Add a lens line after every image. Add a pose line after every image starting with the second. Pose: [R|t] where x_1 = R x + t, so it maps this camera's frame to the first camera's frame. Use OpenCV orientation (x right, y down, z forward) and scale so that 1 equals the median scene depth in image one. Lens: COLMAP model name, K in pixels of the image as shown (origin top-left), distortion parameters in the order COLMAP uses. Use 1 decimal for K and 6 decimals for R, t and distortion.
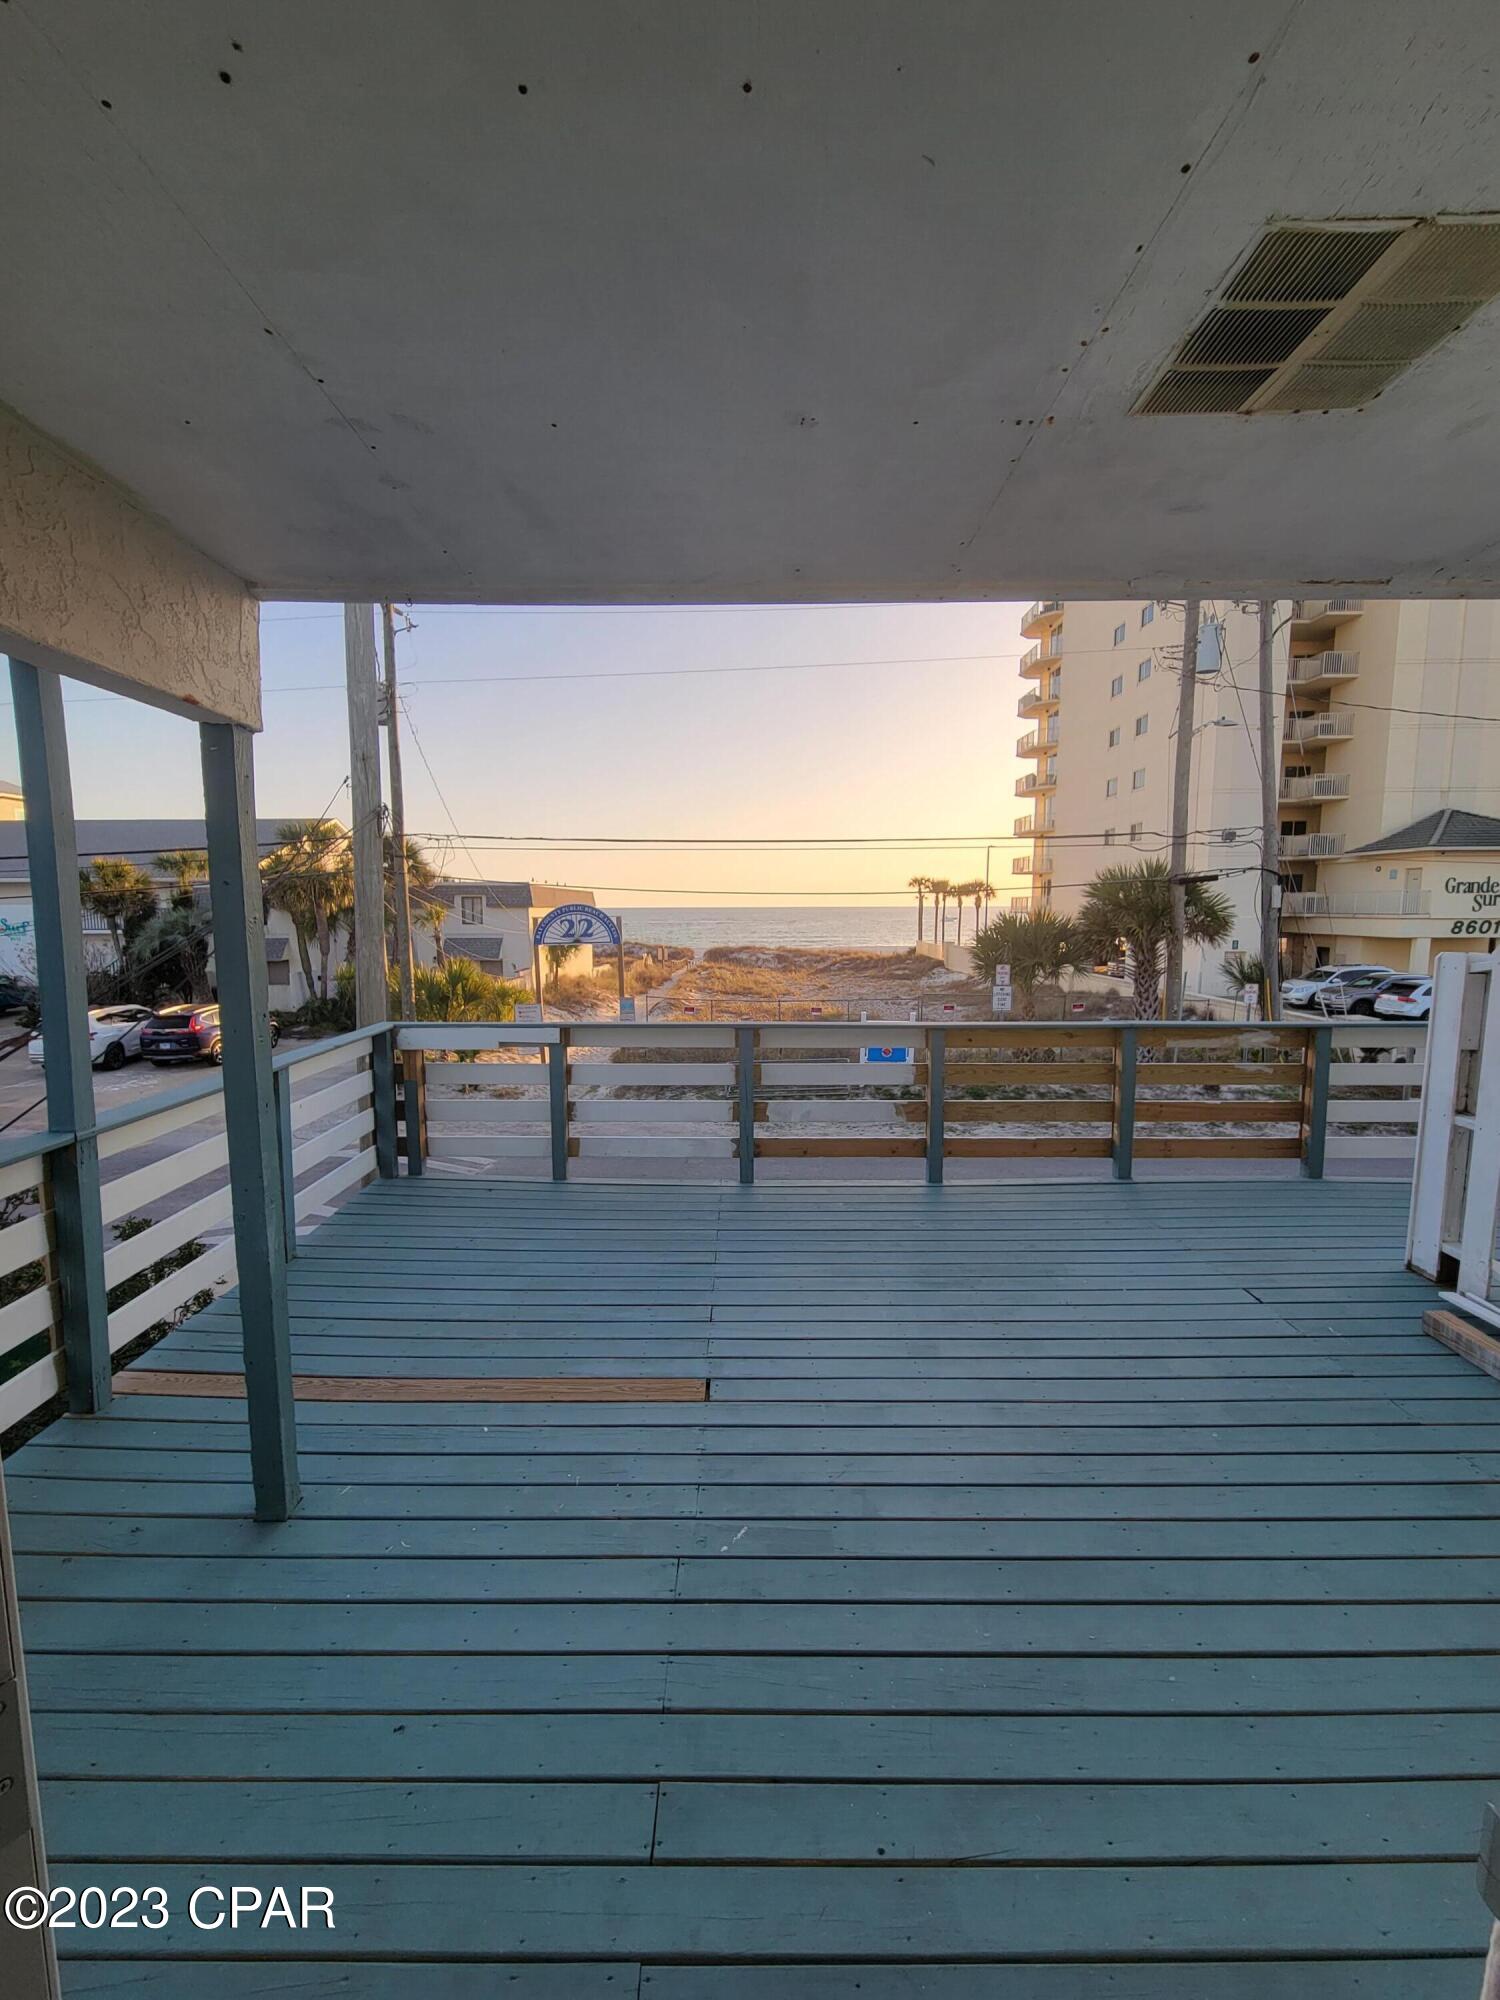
lens RADIAL K [[814.5, 0, 736.6], [0, 814.5, 999.5], [0, 0, 1]] dist [0.003224, -0.001157]
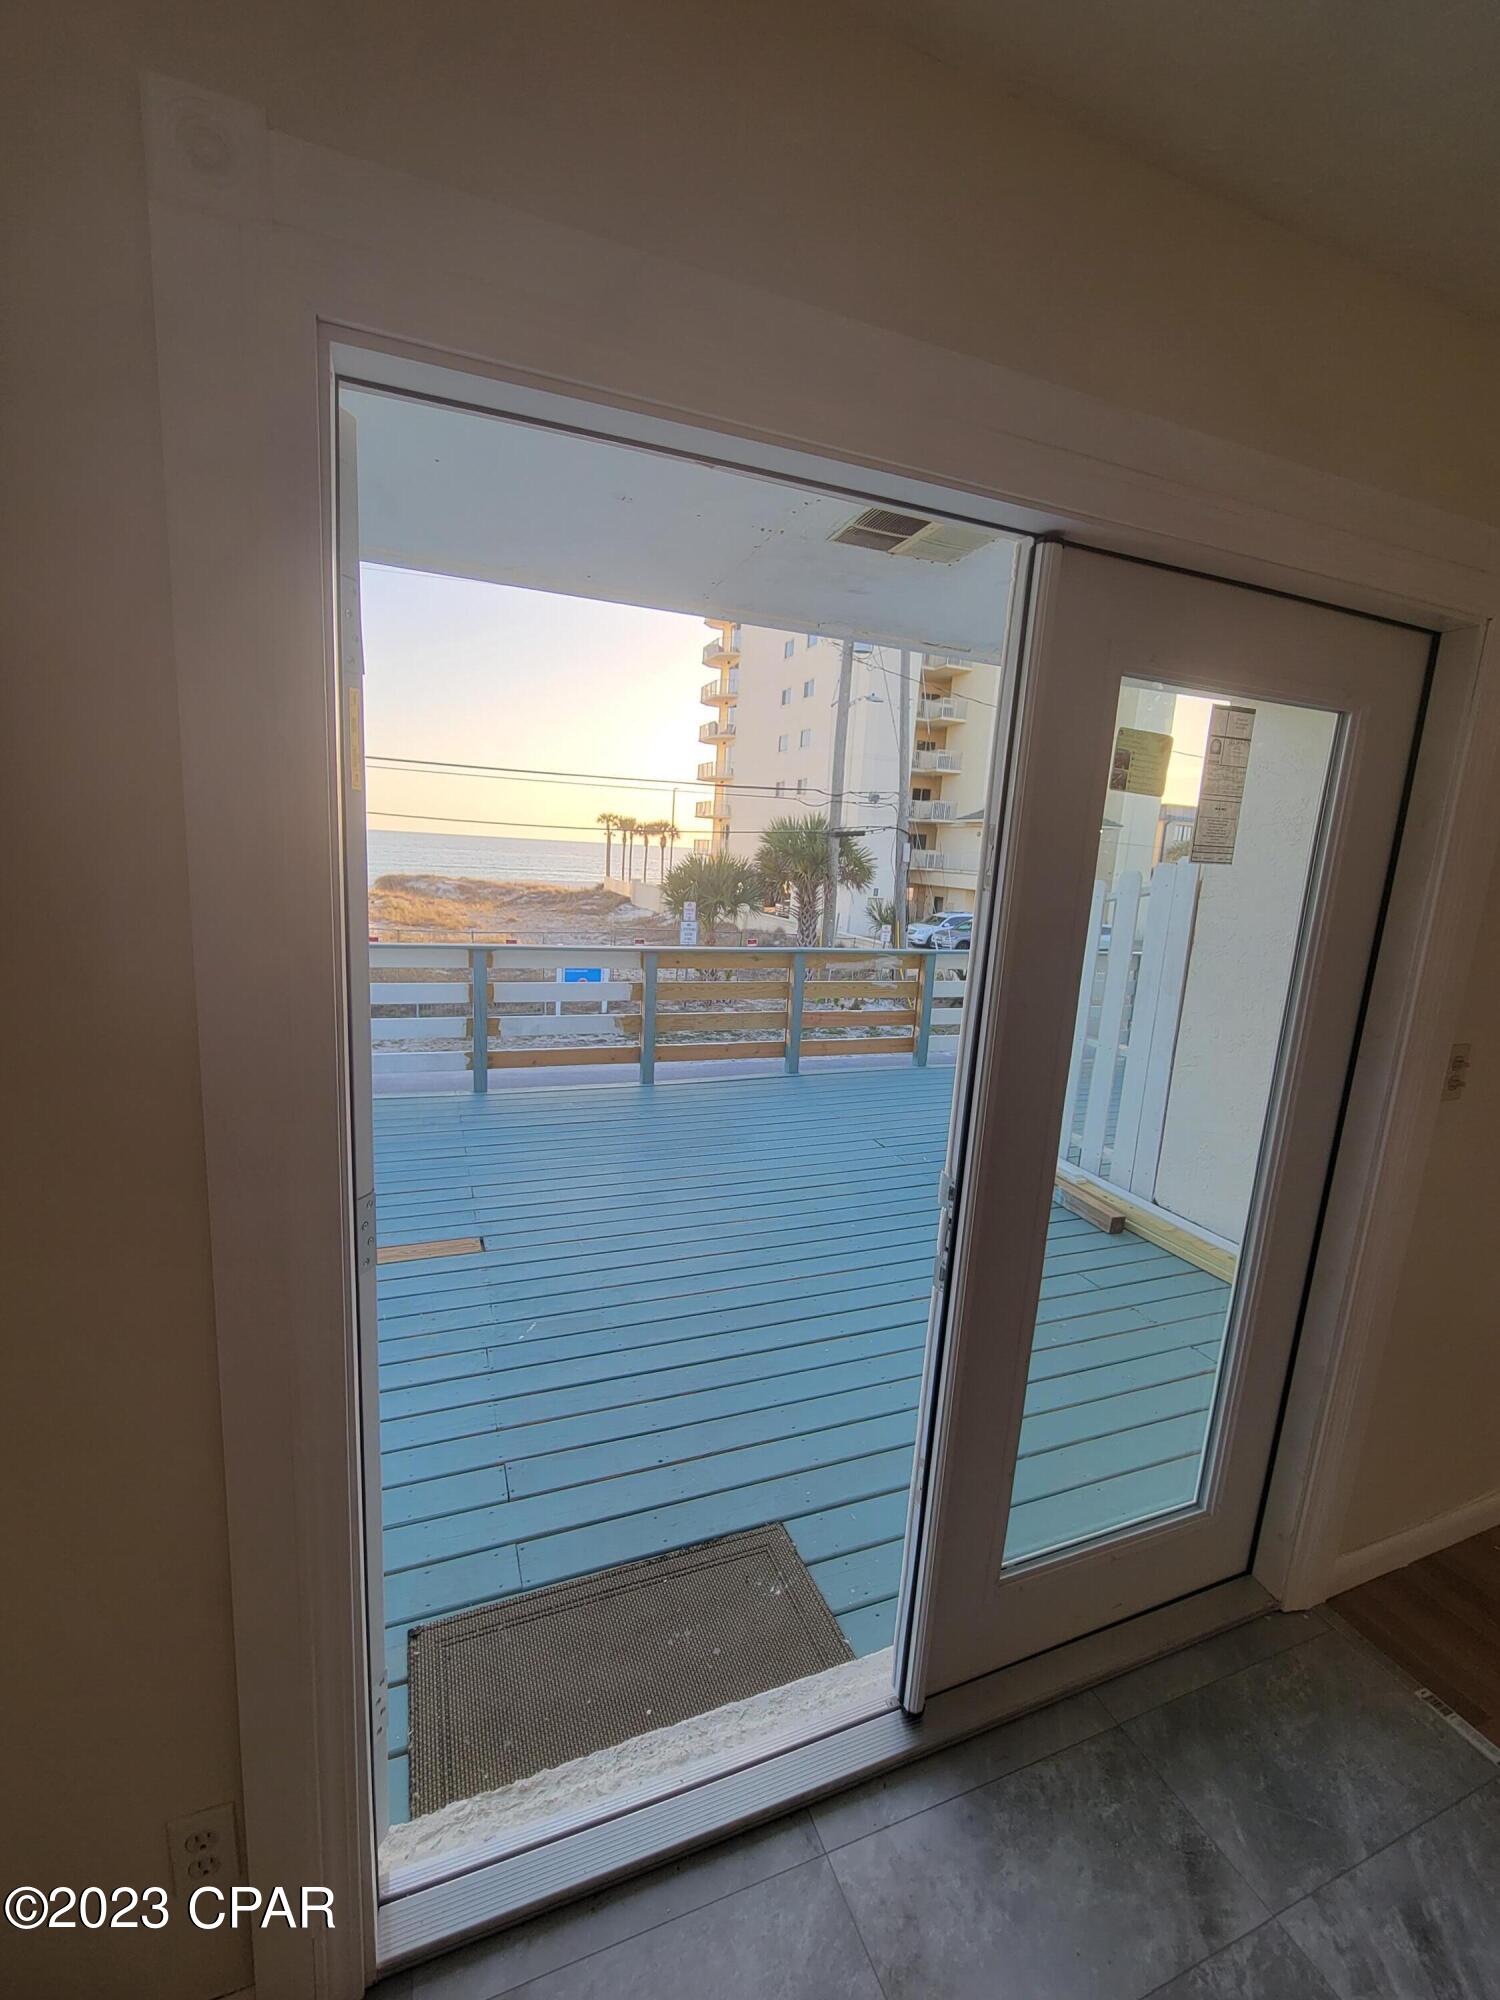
lens RADIAL K [[814.5, 0, 724.5], [0, 814.5, 998.5], [0, 0, 1]] dist [0.003224, -0.001157]
pose [[0.933019, -0.010269, 0.359681, -0.058368], [-0.017635, 0.997086, 0.074213, 0.010854], [-0.359395, -0.075585, 0.930119, -0.095908]]
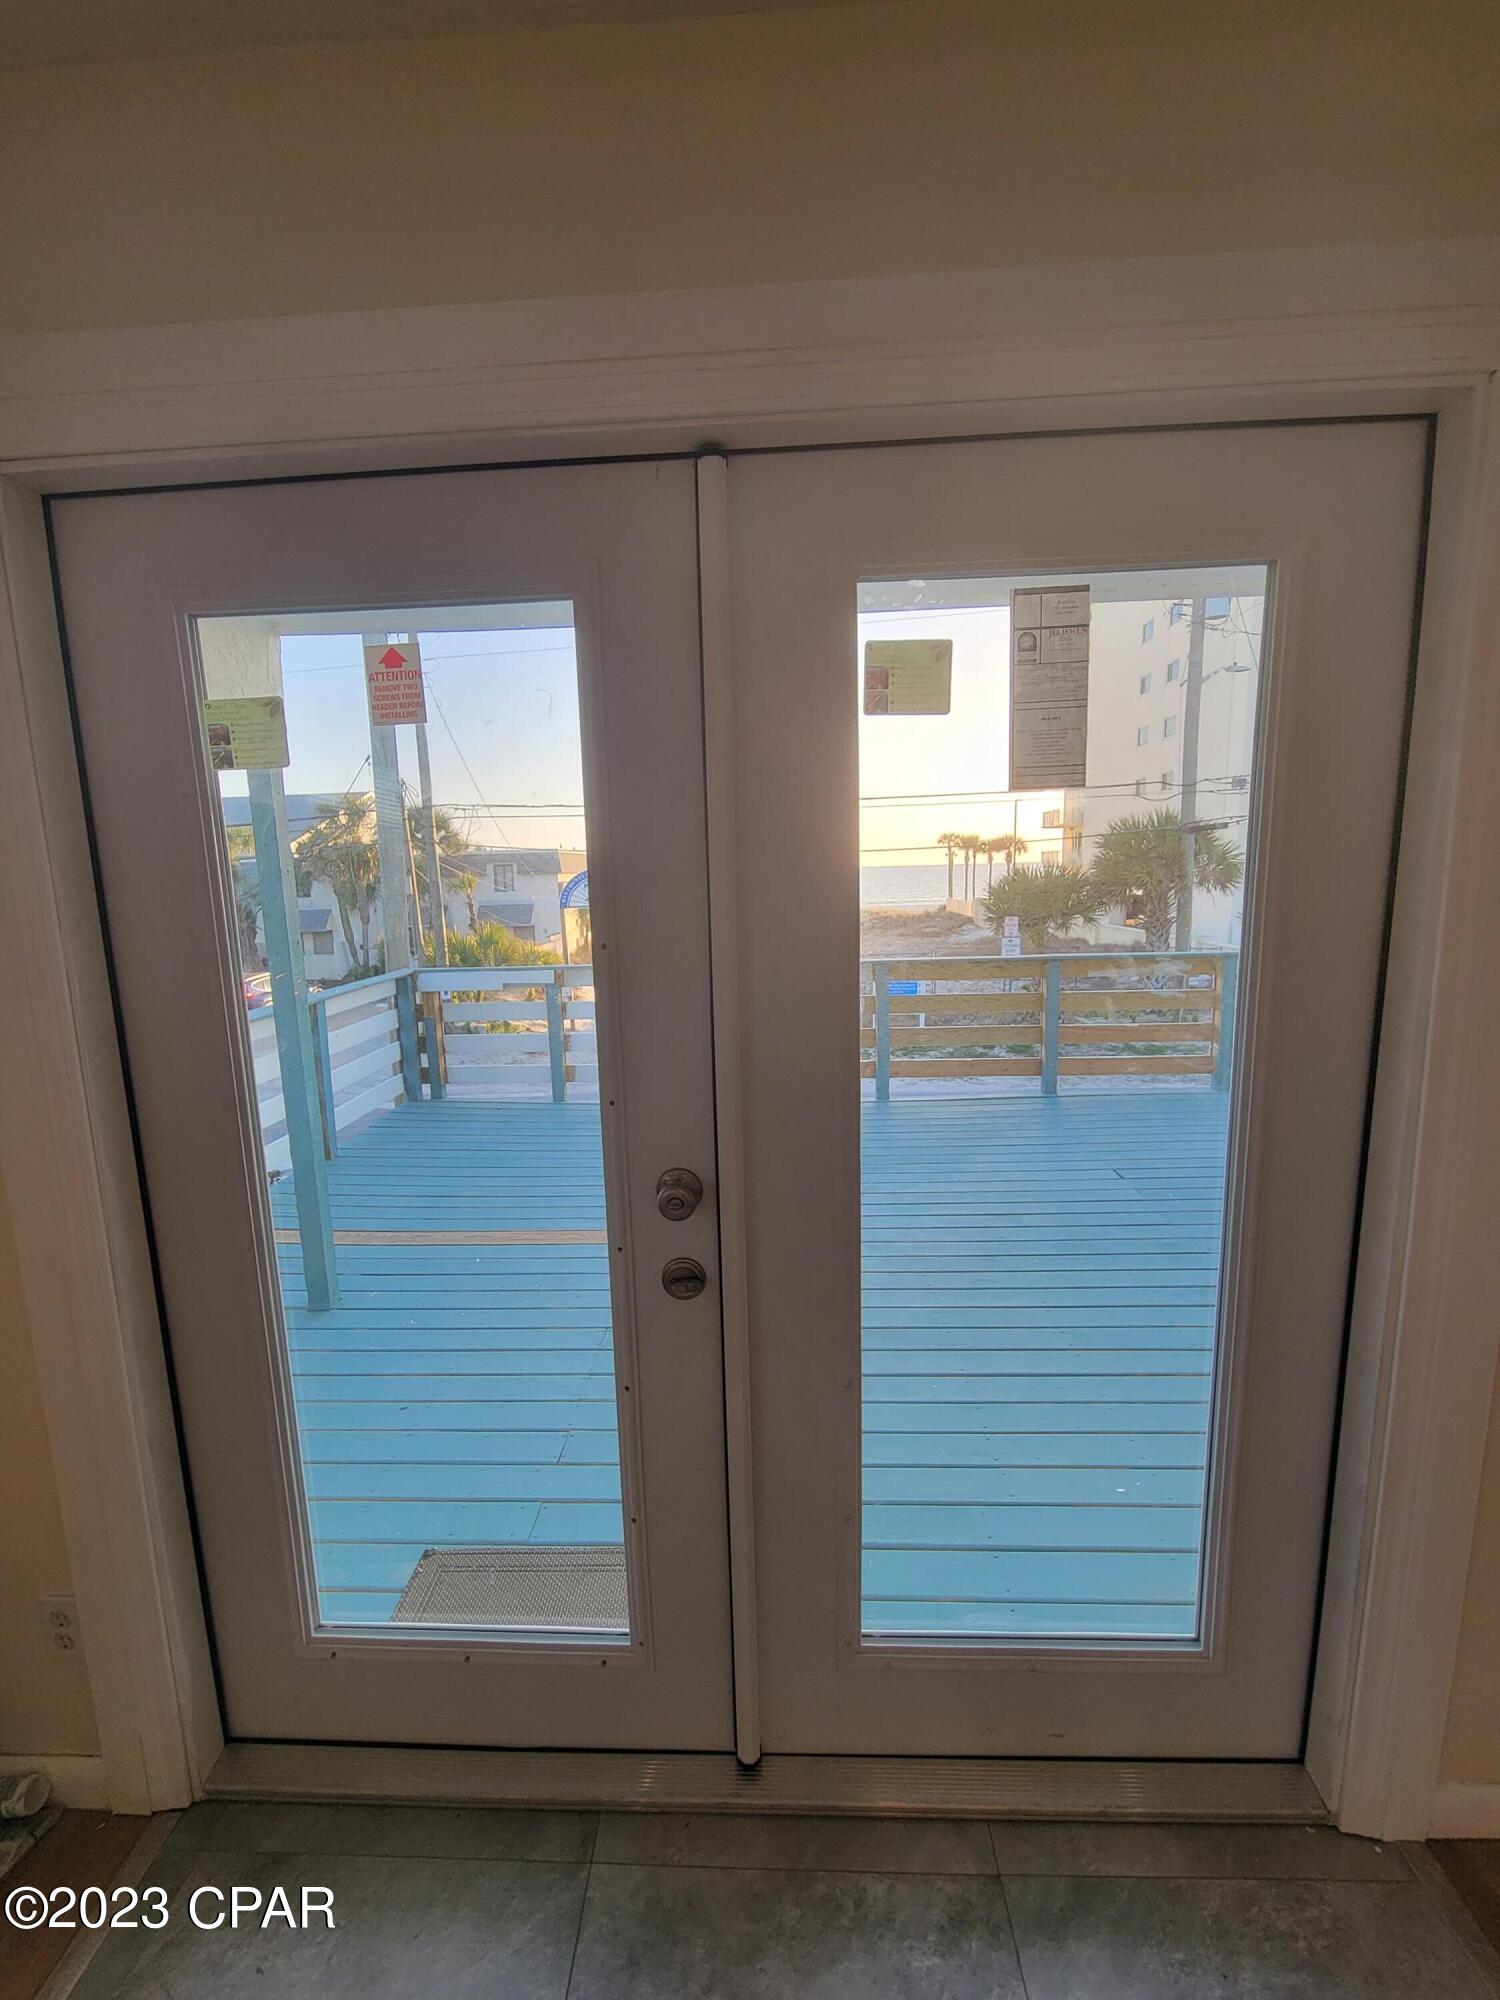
lens RADIAL K [[814.5, 0, 736.1], [0, 814.5, 998.5], [0, 0, 1]] dist [0.003224, -0.001157]
pose [[0.998728, -0.018606, -0.046866, 0.073950], [0.020624, 0.998864, 0.042949, 0.023773], [0.046014, -0.043861, 0.997977, -0.113952]]
